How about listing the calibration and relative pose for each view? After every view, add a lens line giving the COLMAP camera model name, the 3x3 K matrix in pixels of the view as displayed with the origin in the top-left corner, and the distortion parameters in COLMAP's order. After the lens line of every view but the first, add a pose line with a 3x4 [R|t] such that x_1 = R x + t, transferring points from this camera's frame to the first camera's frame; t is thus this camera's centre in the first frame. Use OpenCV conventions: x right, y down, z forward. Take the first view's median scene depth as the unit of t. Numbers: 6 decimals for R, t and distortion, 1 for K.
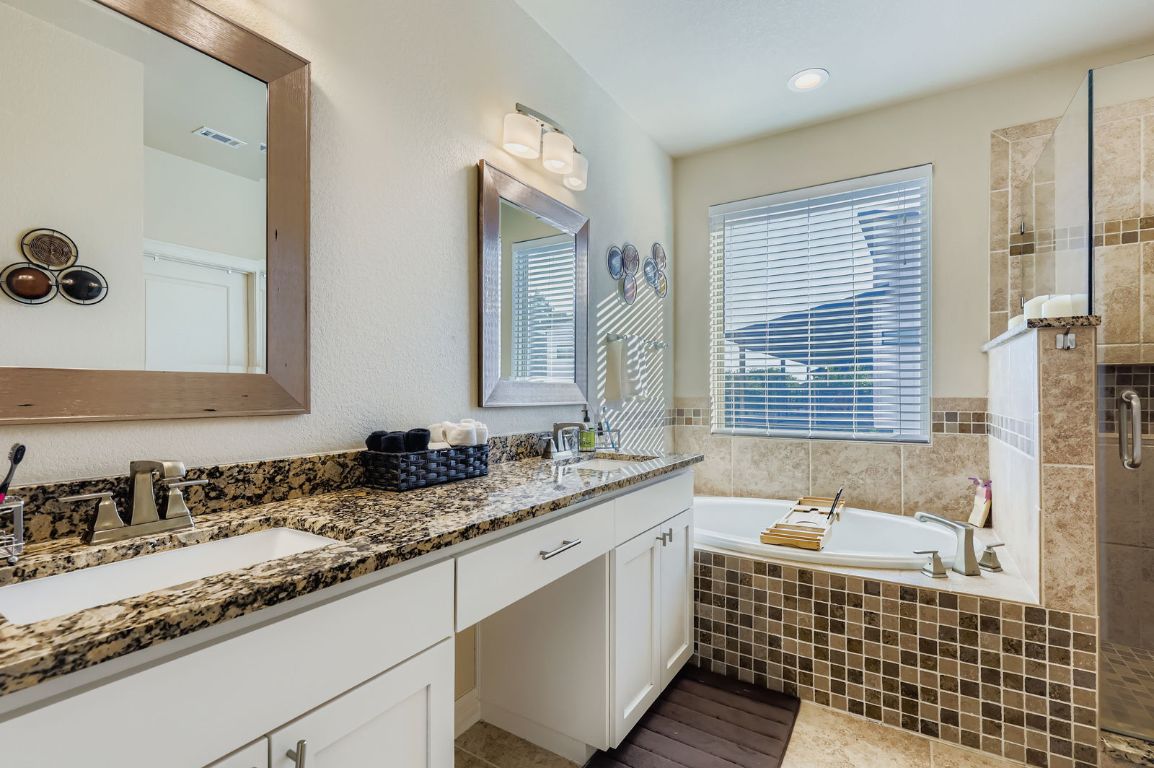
lens RADIAL K [[523.1, 0, 575.6], [0, 523.1, 389.9], [0, 0, 1]] dist [0.003559, -0.000619]
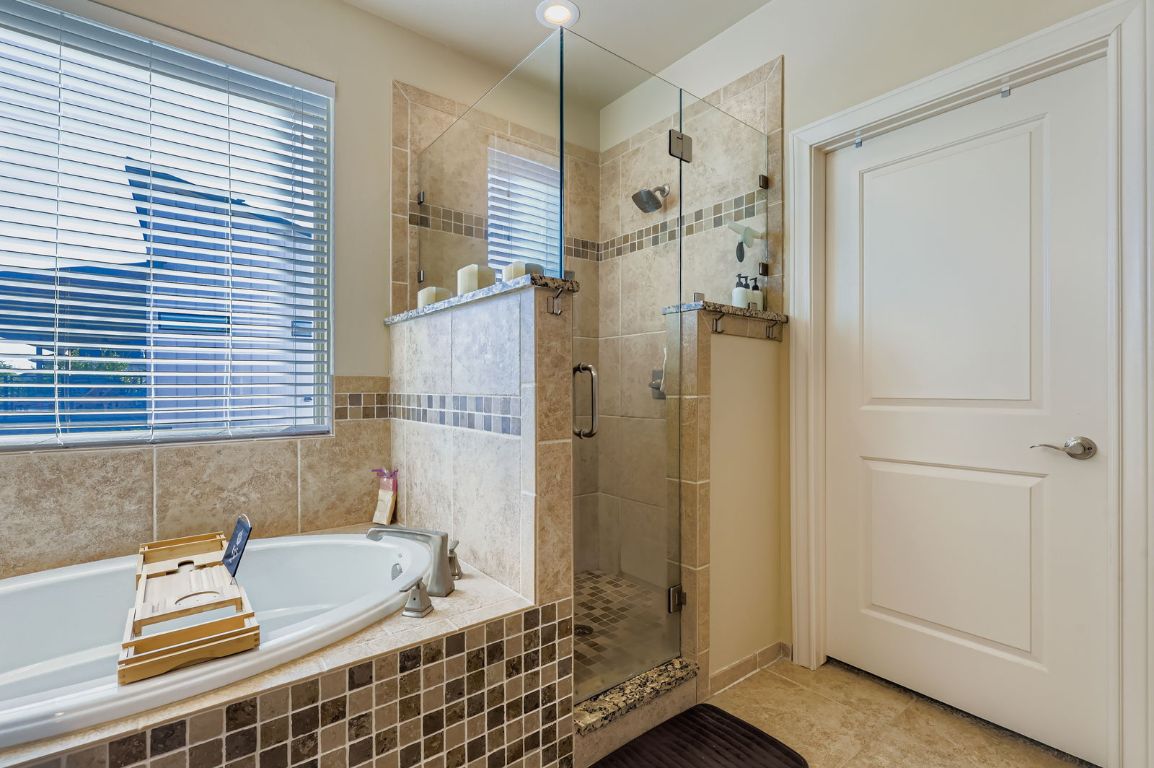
lens RADIAL K [[523.1, 0, 569.0], [0, 523.1, 387.3], [0, 0, 1]] dist [0.003559, -0.000619]
pose [[0.342339, 0.000777, 0.939576, 0.065047], [-0.005443, 0.999985, 0.001157, 0.034921], [-0.939561, -0.005510, 0.342338, 0.479556]]
